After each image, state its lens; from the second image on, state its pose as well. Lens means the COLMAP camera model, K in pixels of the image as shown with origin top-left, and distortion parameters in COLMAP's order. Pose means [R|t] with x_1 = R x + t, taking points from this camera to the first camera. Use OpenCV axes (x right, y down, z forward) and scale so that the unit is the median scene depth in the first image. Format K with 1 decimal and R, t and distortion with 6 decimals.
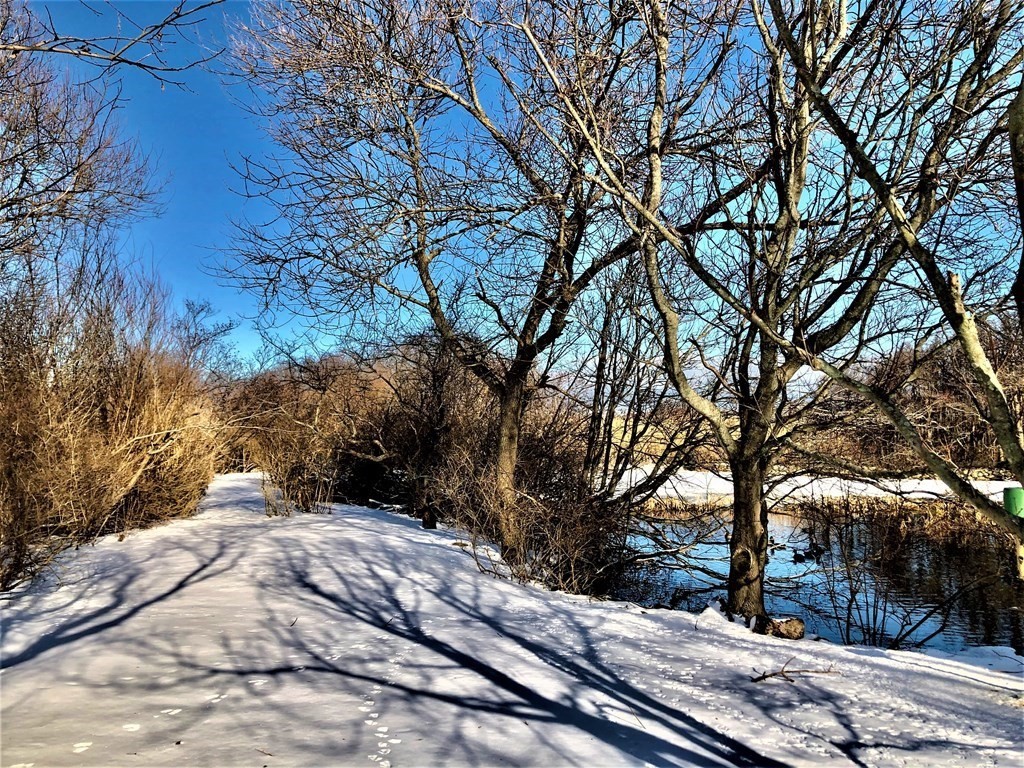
lens RADIAL K [[822.0, 0, 512.7], [0, 822.0, 369.2], [0, 0, 1]] dist [0.007038, 0.007986]
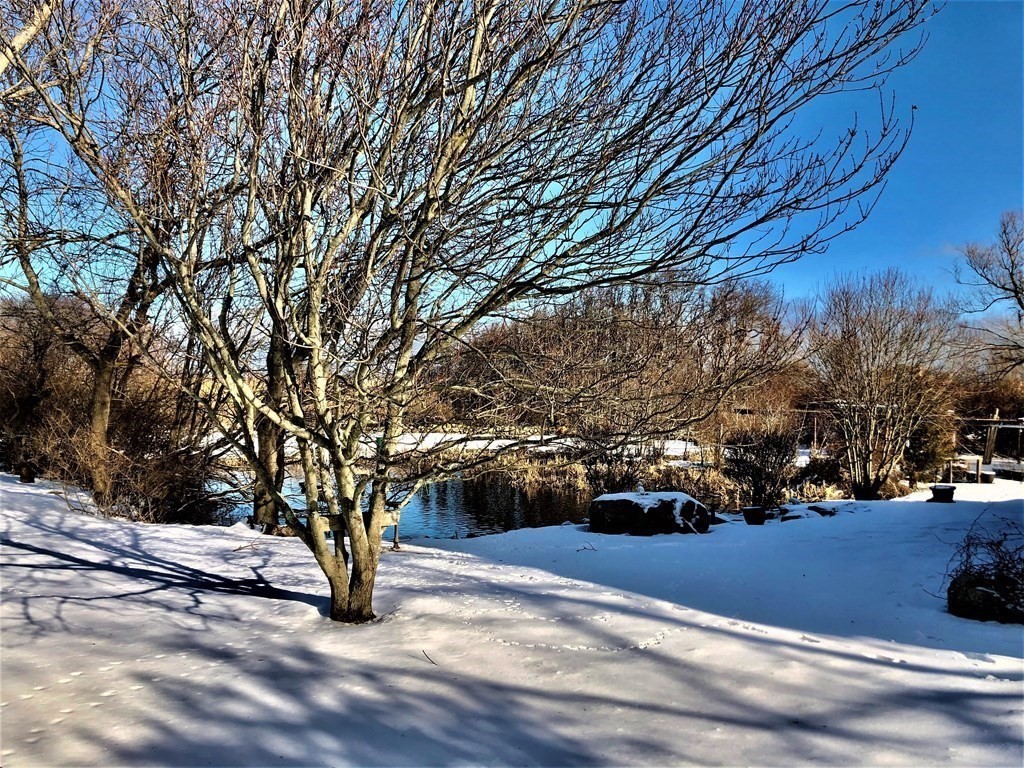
lens RADIAL K [[822.0, 0, 512.7], [0, 822.0, 369.2], [0, 0, 1]] dist [0.007038, 0.007986]
pose [[0.912759, 0.026188, 0.407658, 0.053504], [-0.046175, 0.998161, 0.039264, -0.045265], [-0.405880, -0.054662, 0.912290, -0.373165]]
